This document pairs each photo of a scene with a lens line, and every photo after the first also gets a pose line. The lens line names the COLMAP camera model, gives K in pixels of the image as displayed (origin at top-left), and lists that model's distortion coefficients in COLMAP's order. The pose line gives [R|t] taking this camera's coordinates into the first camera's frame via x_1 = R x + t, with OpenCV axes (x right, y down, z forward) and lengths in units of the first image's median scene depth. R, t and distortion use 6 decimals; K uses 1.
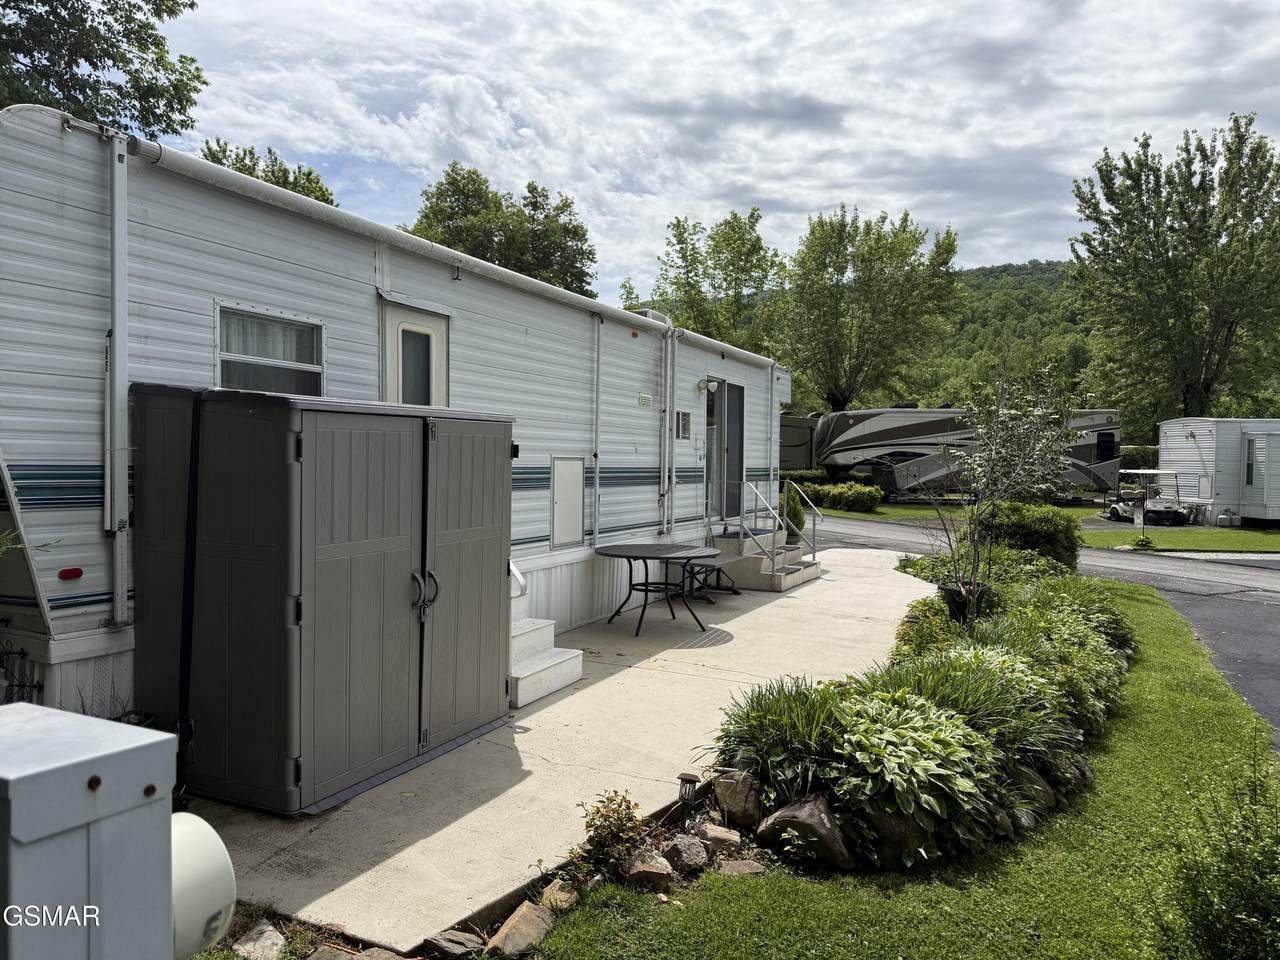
lens RADIAL K [[898.4, 0, 640.0], [0, 898.4, 480.0], [0, 0, 1]] dist [0.078251, -0.126506]
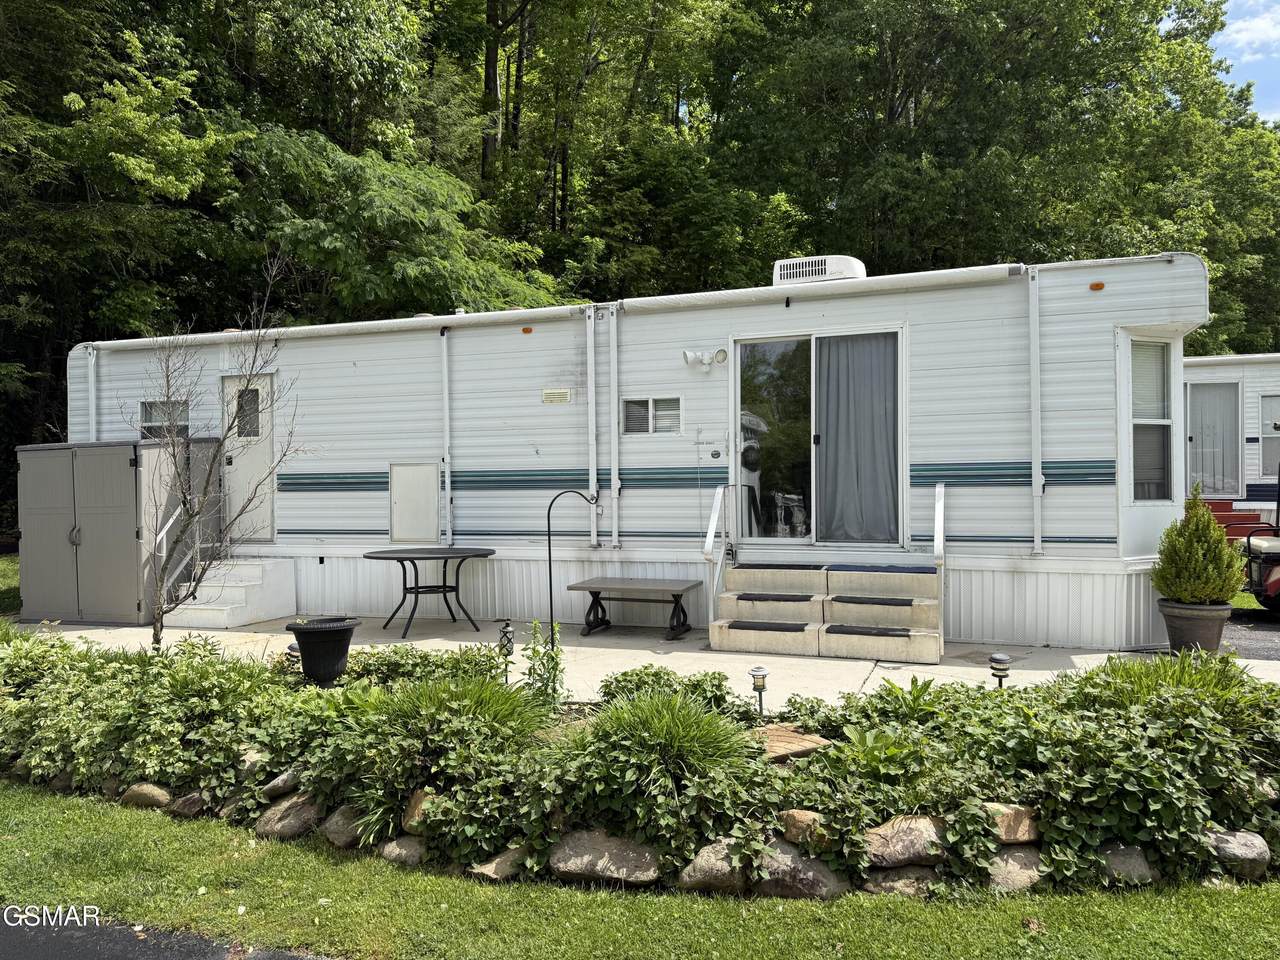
lens RADIAL K [[898.4, 0, 640.0], [0, 898.4, 480.0], [0, 0, 1]] dist [0.078251, -0.126506]
pose [[0.118257, -0.008985, -0.992942, 1.069269], [-0.013181, 0.999857, -0.010617, 0.003910], [0.992896, 0.014343, 0.118121, 1.144212]]
